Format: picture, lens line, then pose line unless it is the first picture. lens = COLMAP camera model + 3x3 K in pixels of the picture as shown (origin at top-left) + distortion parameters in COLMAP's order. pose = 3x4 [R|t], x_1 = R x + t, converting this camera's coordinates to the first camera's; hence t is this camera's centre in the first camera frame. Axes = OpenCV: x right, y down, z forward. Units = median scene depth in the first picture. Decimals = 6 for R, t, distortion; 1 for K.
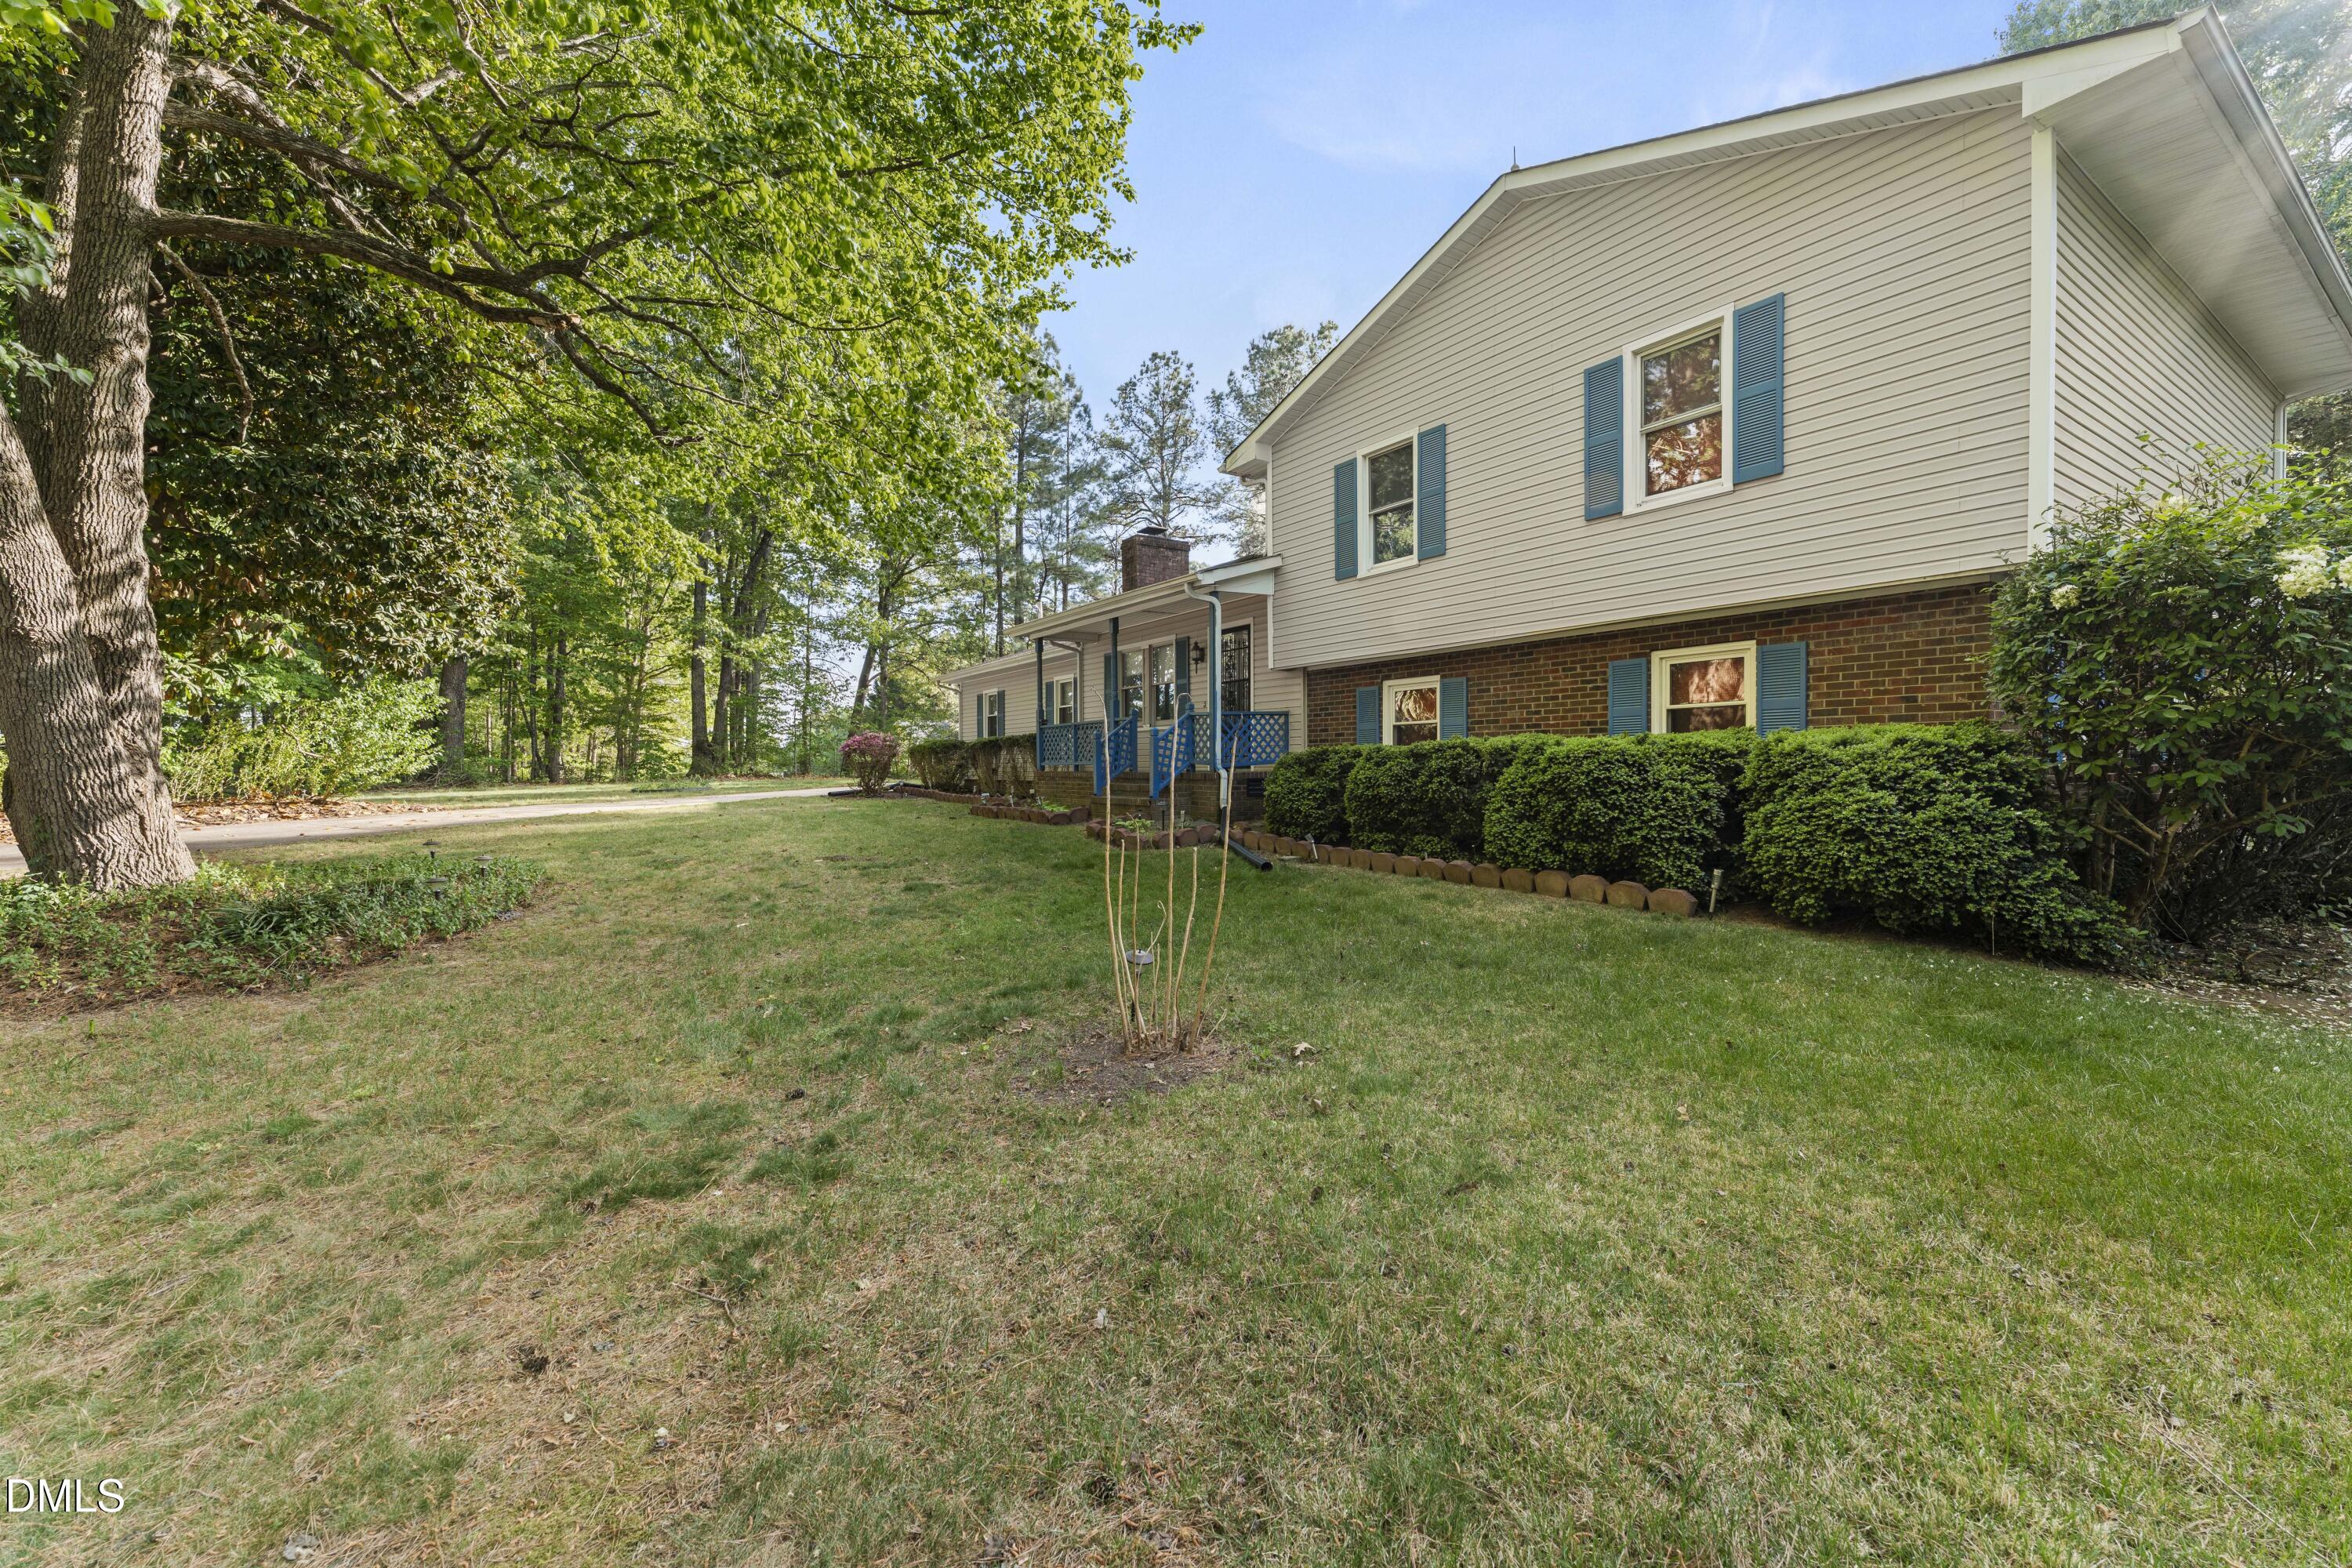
lens RADIAL K [[952.2, 0, 1181.8], [0, 952.2, 791.0], [0, 0, 1]] dist [-0.001402, -0.000276]
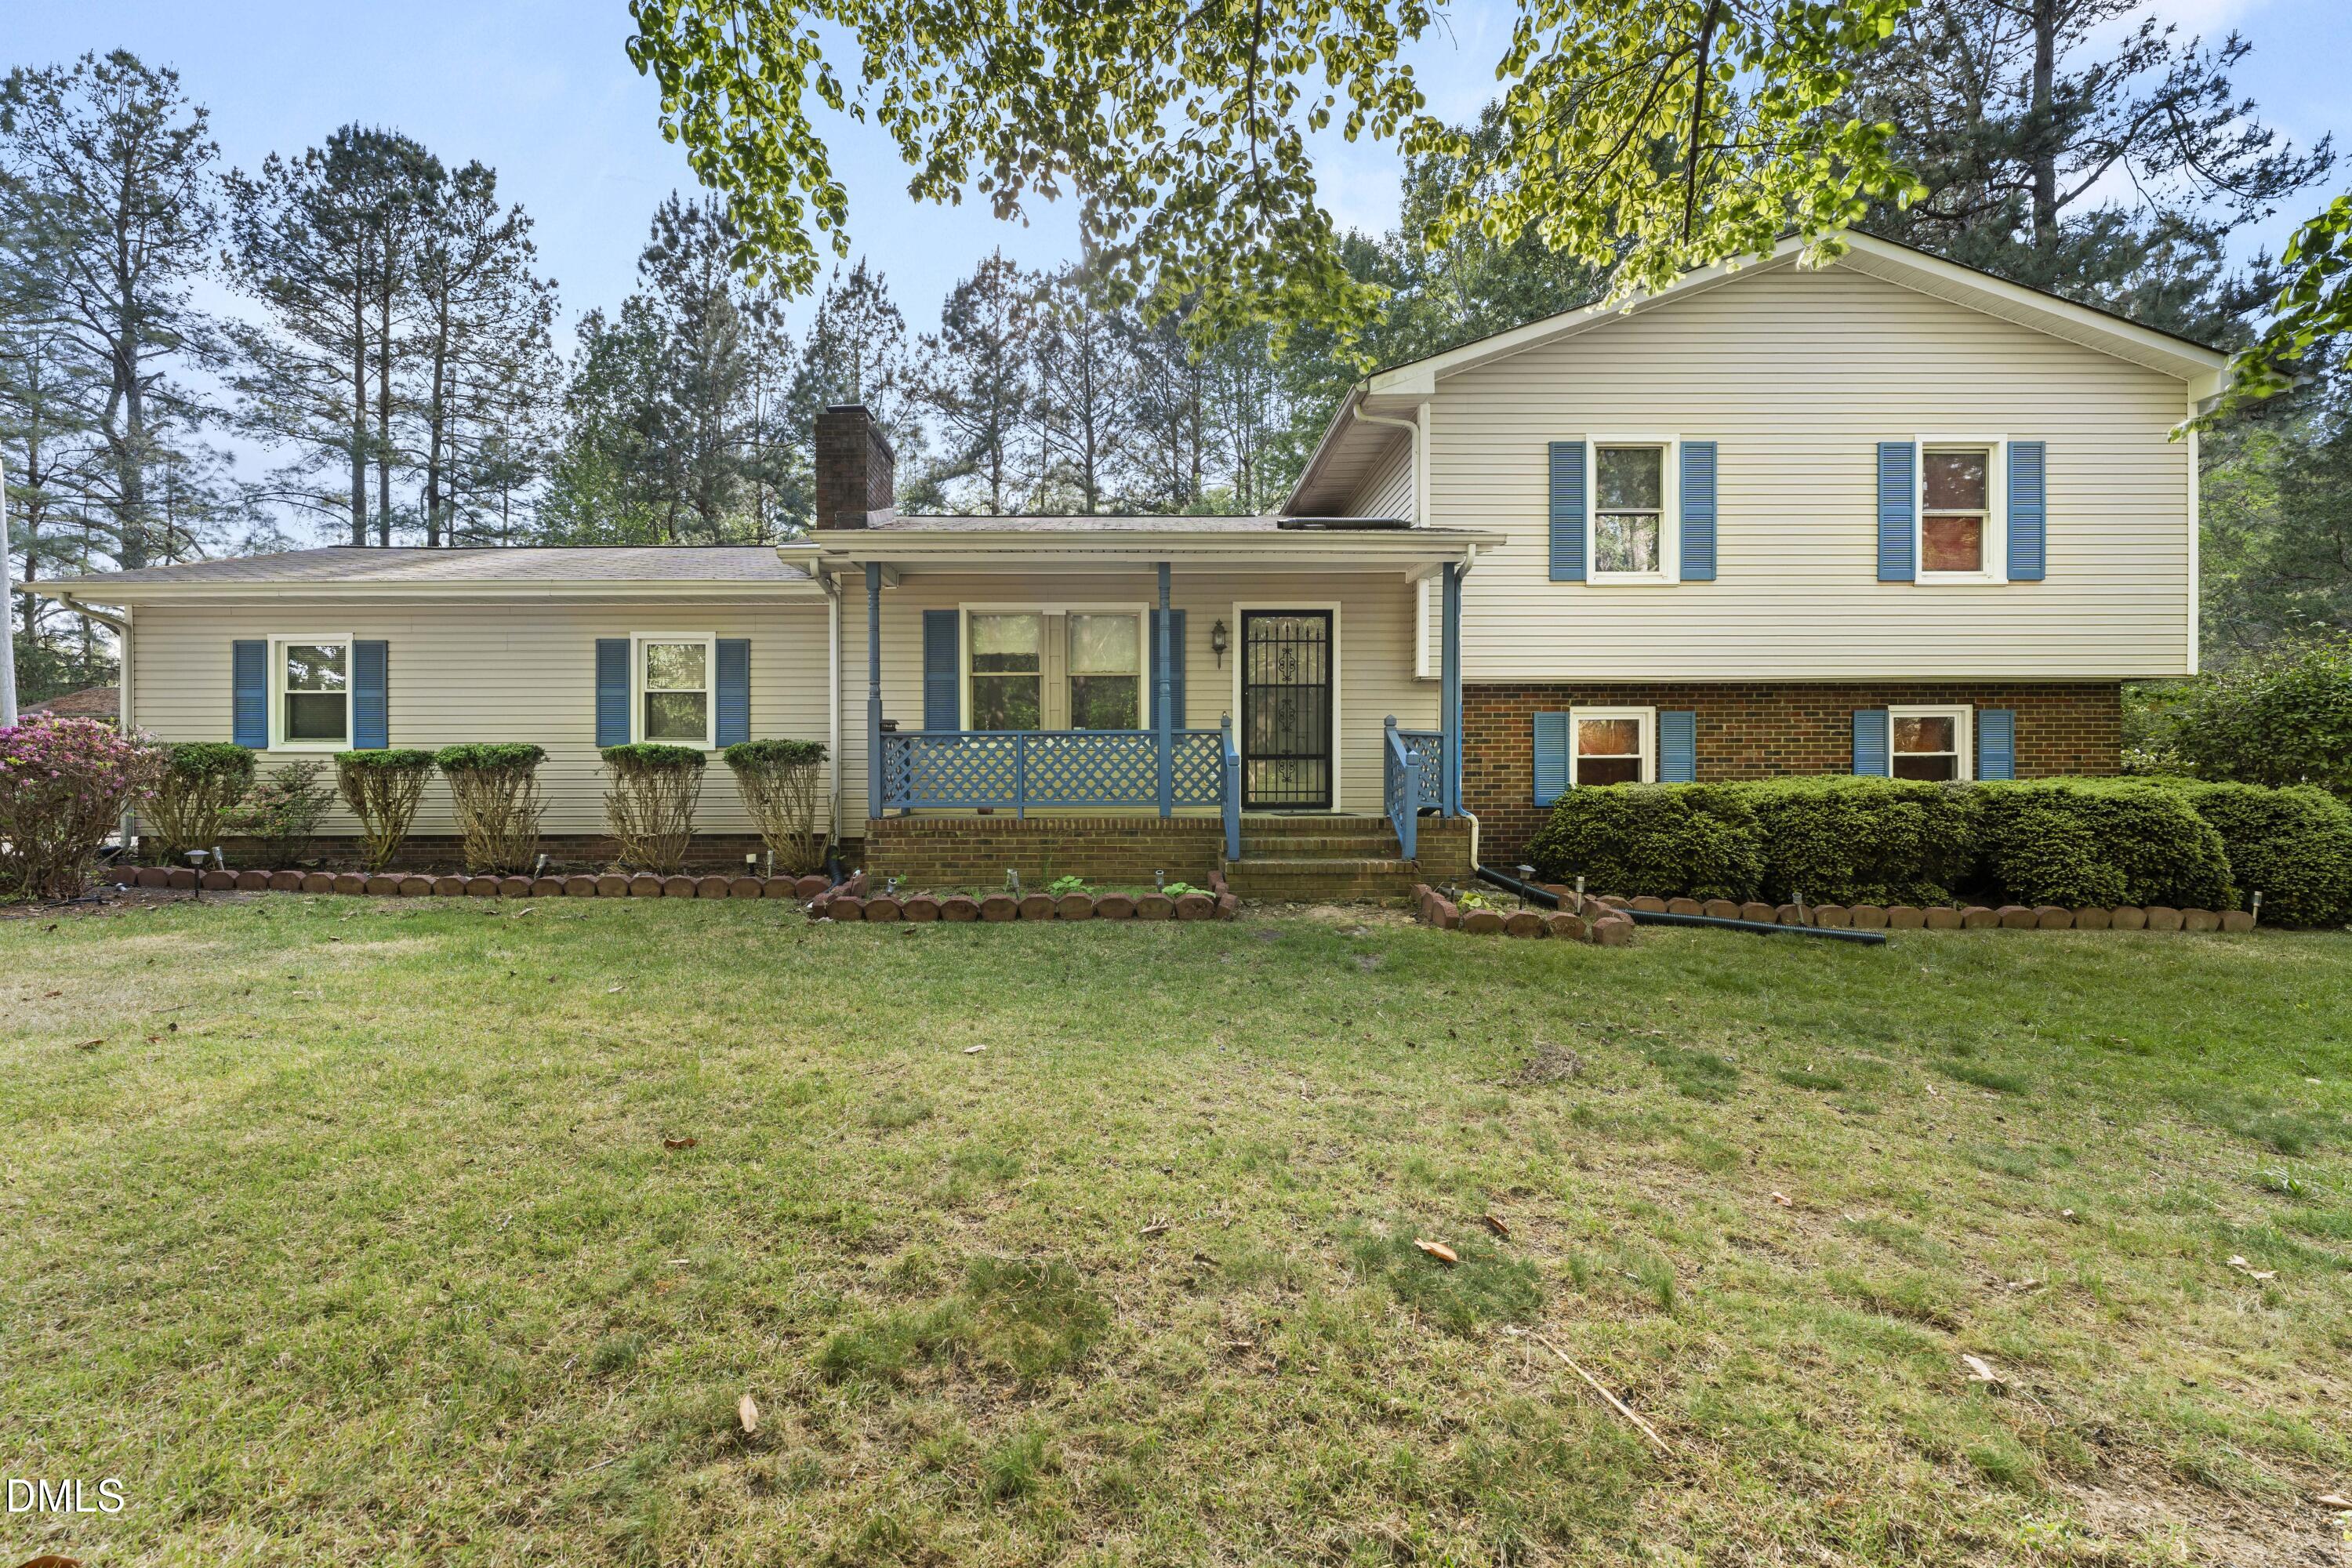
lens RADIAL K [[999.5, 0, 1176.0], [0, 999.5, 784.0], [0, 0, 1]] dist [0.000205, -0.000060]
pose [[0.554391, 0.014935, 0.832122, -0.766452], [0.018184, 0.999383, -0.030052, -0.026574], [-0.832058, 0.031792, 0.553777, 0.833101]]
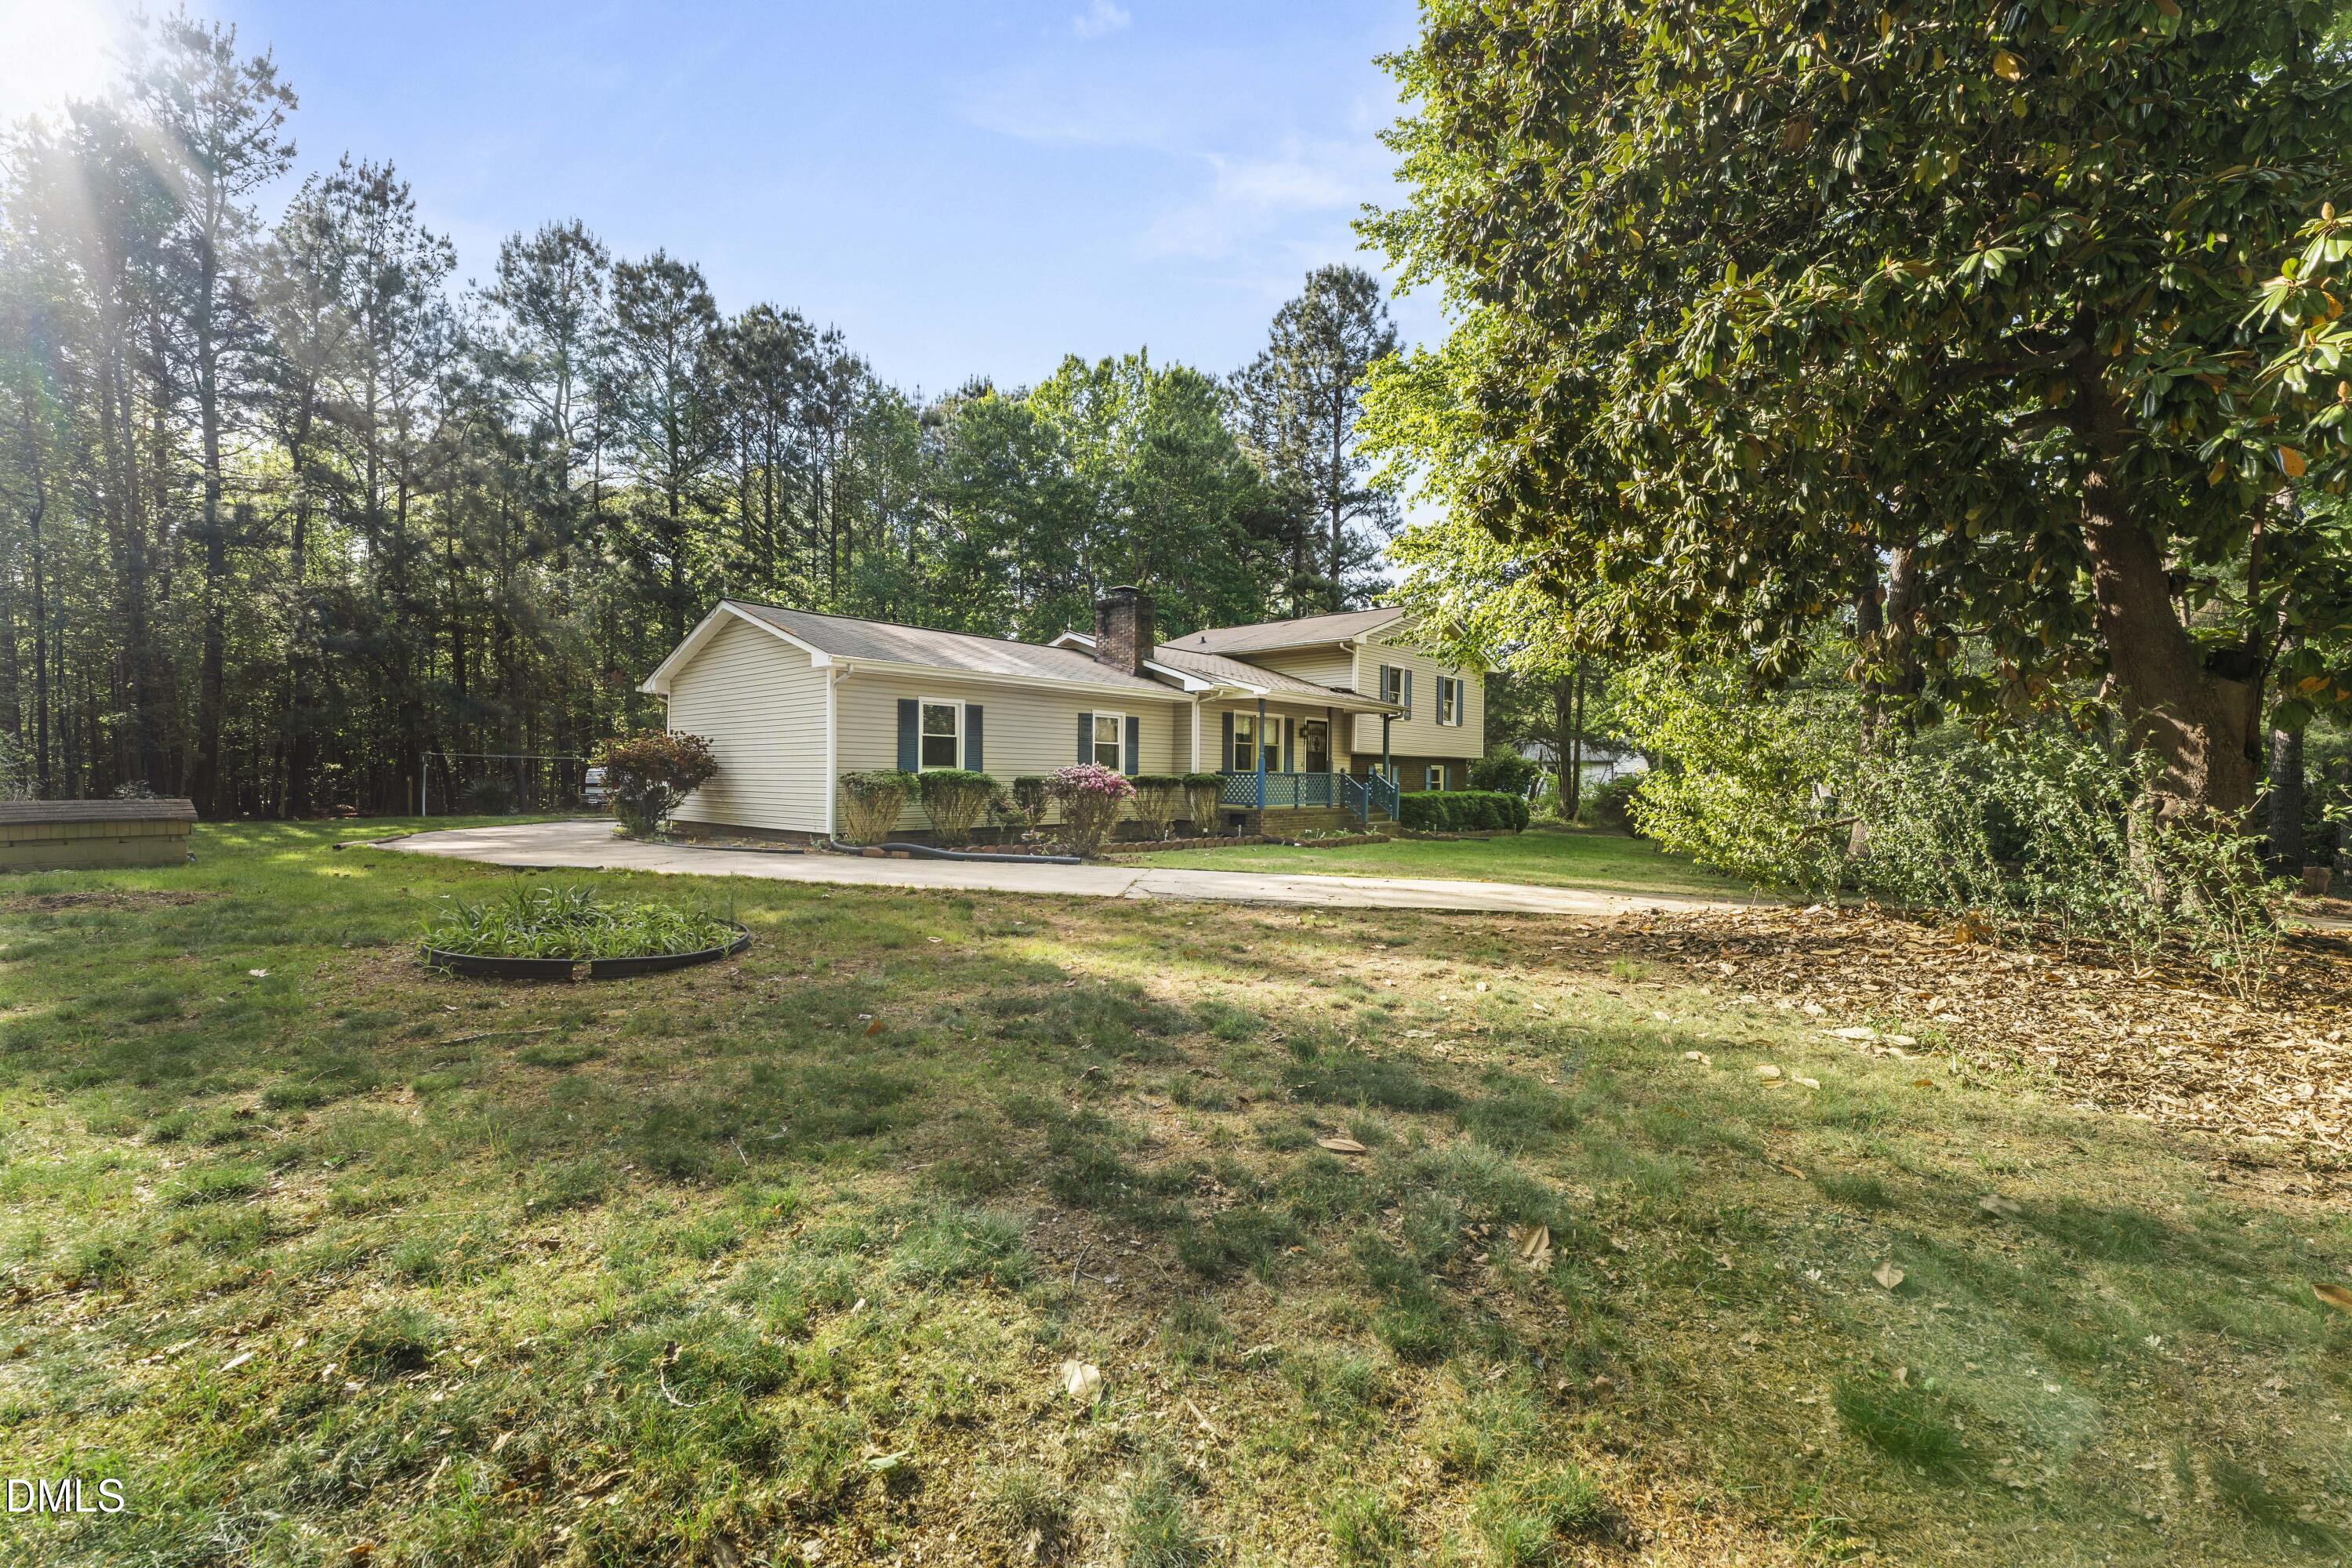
lens RADIAL K [[952.2, 0, 1181.8], [0, 952.2, 791.0], [0, 0, 1]] dist [-0.001402, -0.000276]
pose [[-0.246335, 0.001497, 0.969184, -1.930286], [0.022843, 0.999730, 0.004262, -0.073576], [-0.968916, 0.023189, -0.246302, 2.076859]]
